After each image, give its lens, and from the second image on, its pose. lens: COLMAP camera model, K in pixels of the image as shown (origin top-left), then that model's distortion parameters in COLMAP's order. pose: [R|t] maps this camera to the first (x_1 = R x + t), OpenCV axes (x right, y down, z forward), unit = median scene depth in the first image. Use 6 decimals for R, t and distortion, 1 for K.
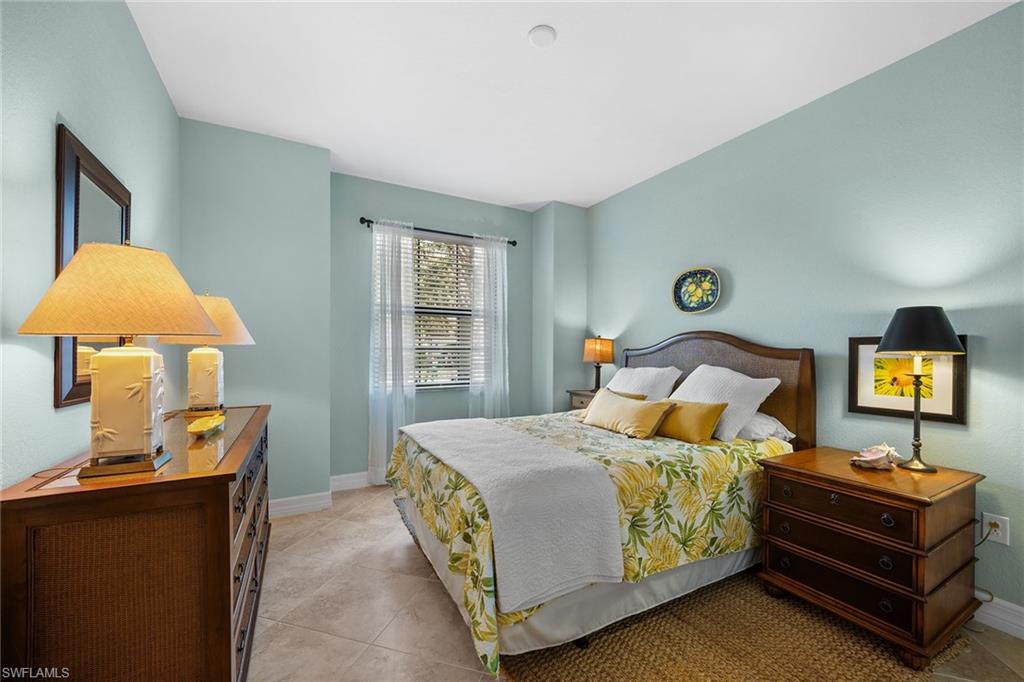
lens RADIAL K [[392.2, 0, 514.4], [0, 392.2, 353.8], [0, 0, 1]] dist [-0.008131, -0.000044]
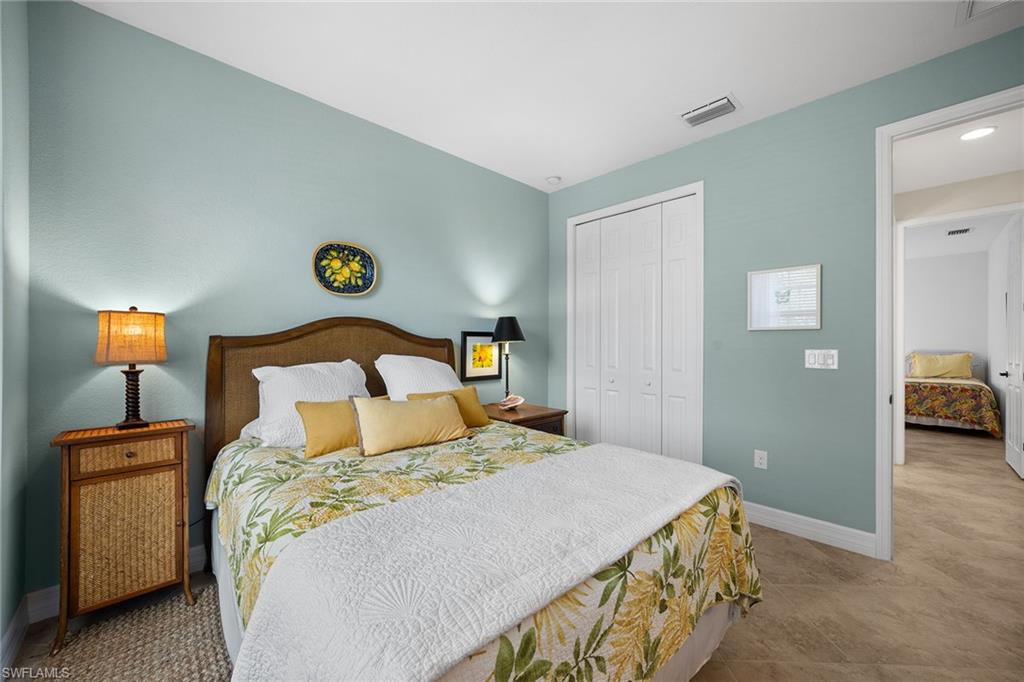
lens RADIAL K [[383.1, 0, 512.0], [0, 383.1, 341.0], [0, 0, 1]] dist [-0.007167, -0.000041]
pose [[-0.240269, -0.003107, 0.970701, -0.441918], [-0.000810, 0.999995, 0.003000, -0.007487], [-0.970706, -0.000066, -0.240271, 0.865118]]
